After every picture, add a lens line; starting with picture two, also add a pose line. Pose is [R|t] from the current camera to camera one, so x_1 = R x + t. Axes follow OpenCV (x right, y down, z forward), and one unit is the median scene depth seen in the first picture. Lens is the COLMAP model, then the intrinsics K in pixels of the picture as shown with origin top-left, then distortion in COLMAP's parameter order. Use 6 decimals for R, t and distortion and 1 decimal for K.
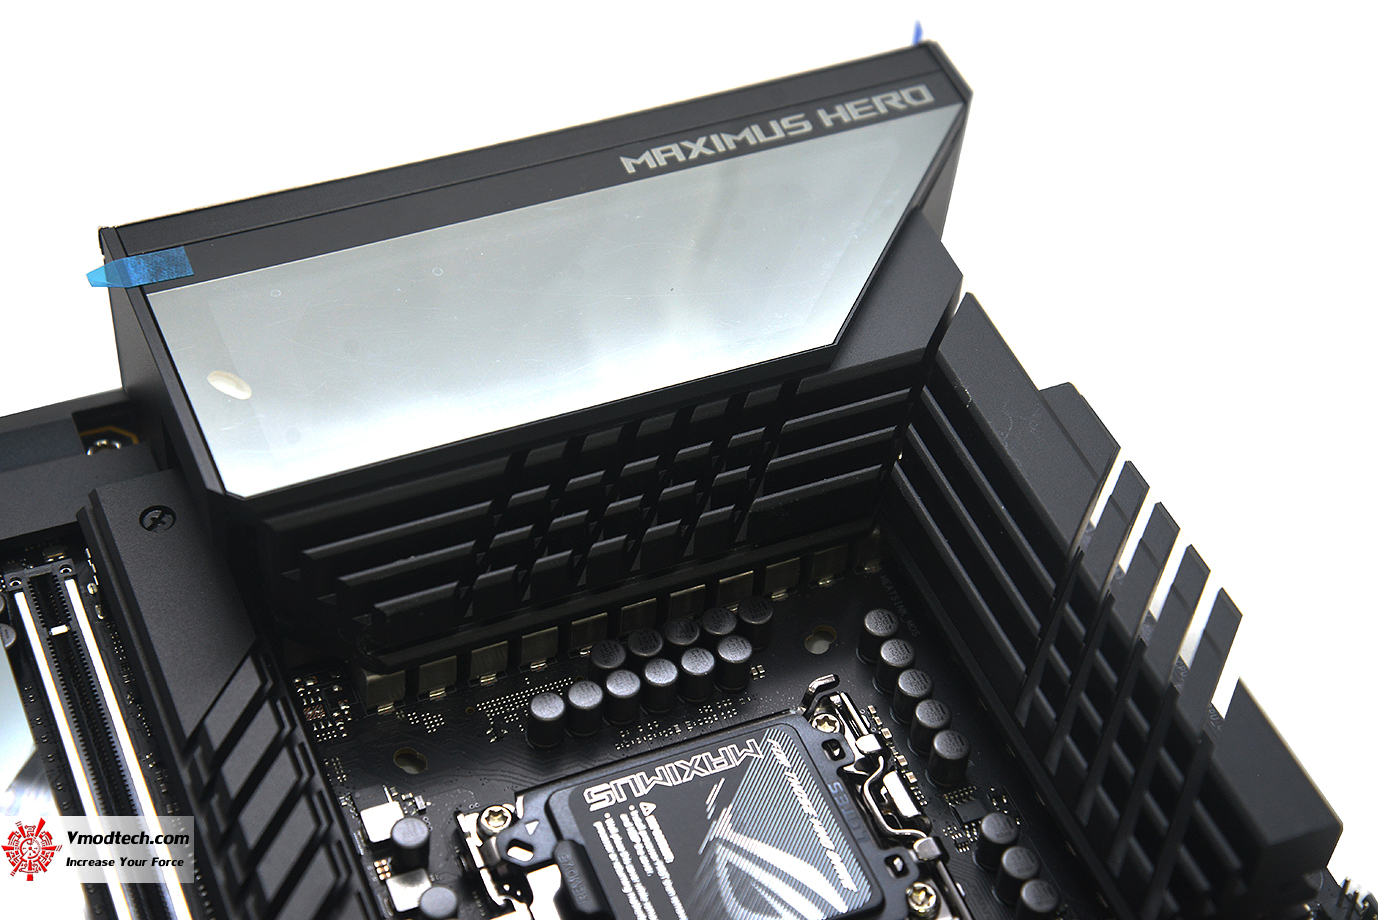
lens RADIAL K [[2744.1, 0, 669.0], [0, 2744.1, 458.3], [0, 0, 1]] dist [0.419739, -0.038866]
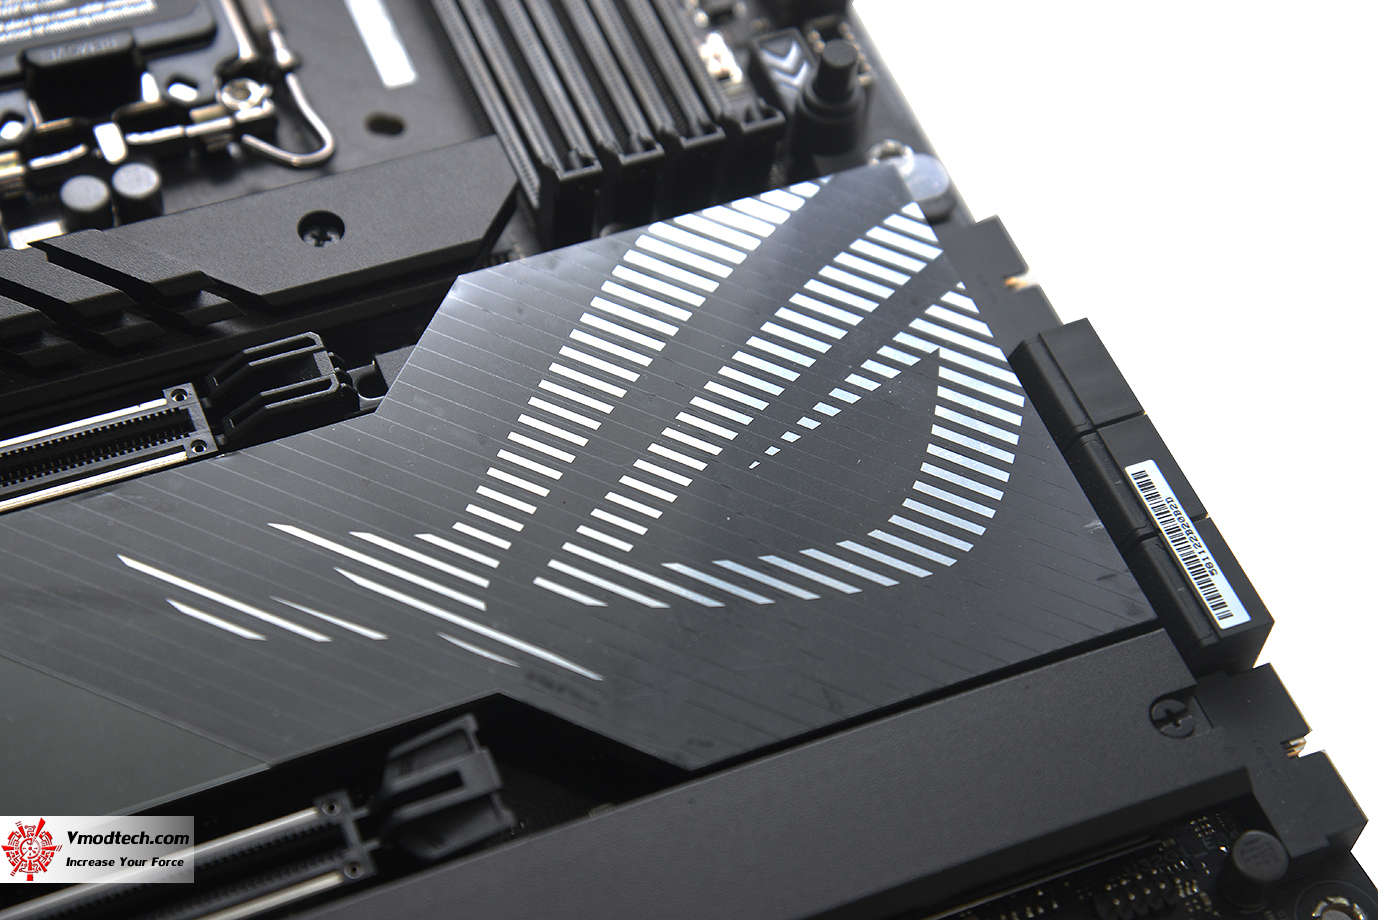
lens RADIAL K [[2654.1, 0, 682.6], [0, 2654.1, 454.2], [0, 0, 1]] dist [0.348780, 0.056781]
pose [[0.005498, -0.856250, 0.516532, -0.538247], [0.685844, 0.379135, 0.621188, -0.182795], [-0.727728, 0.350845, 0.589339, 0.392850]]
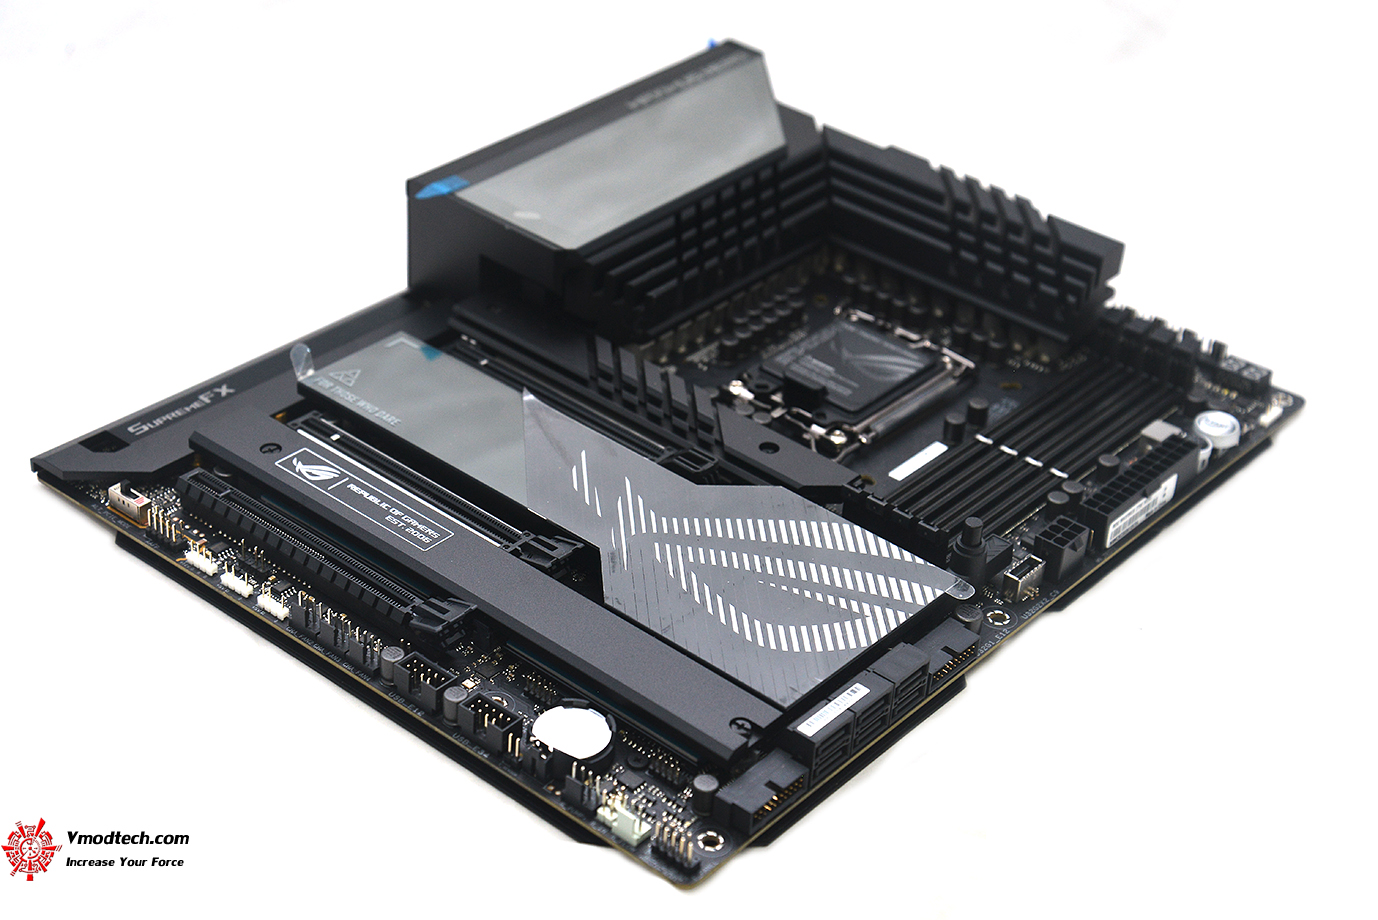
lens RADIAL K [[2323.1, 0, 689.0], [0, 2323.1, 460.0], [0, 0, 1]] dist [0.314767, 0.022921]
pose [[0.887926, -0.255413, 0.382559, -0.705393], [0.331522, 0.931876, -0.147308, 0.395209], [-0.318873, 0.257625, 0.912113, -0.432375]]
